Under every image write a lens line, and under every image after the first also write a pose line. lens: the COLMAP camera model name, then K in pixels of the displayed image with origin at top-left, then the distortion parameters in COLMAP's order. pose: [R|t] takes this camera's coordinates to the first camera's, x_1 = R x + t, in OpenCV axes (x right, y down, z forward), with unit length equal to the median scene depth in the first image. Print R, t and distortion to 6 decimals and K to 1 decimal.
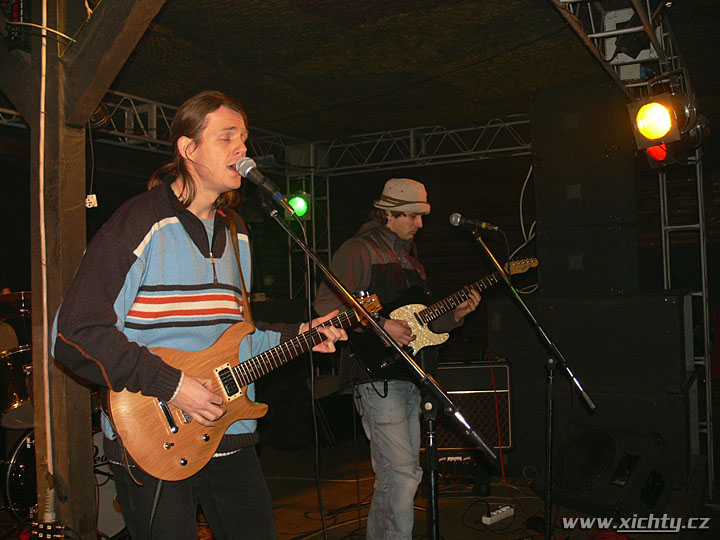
lens RADIAL K [[739.9, 0, 360.0], [0, 739.9, 270.0], [0, 0, 1]] dist [-0.210932, 0.241246]
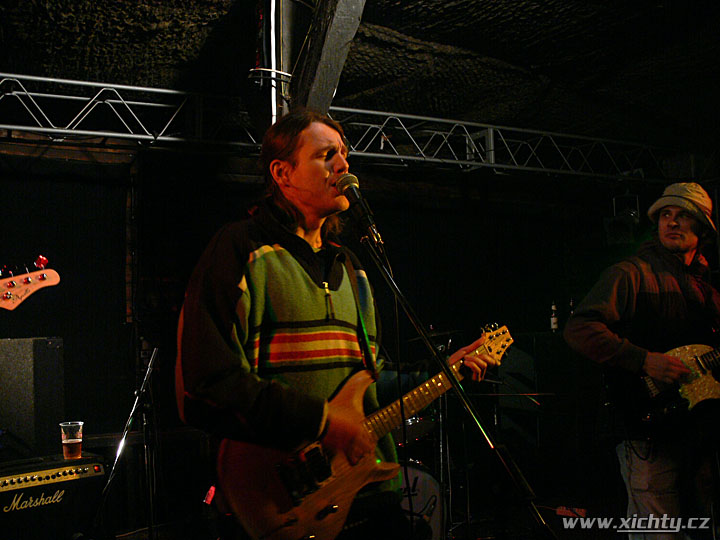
lens RADIAL K [[739.9, 0, 360.0], [0, 739.9, 270.0], [0, 0, 1]] dist [-0.210932, 0.241246]
pose [[0.784686, -0.033841, -0.618969, 0.305713], [0.009663, 0.999055, -0.042372, -0.002873], [0.619818, 0.027267, 0.784272, 0.249557]]
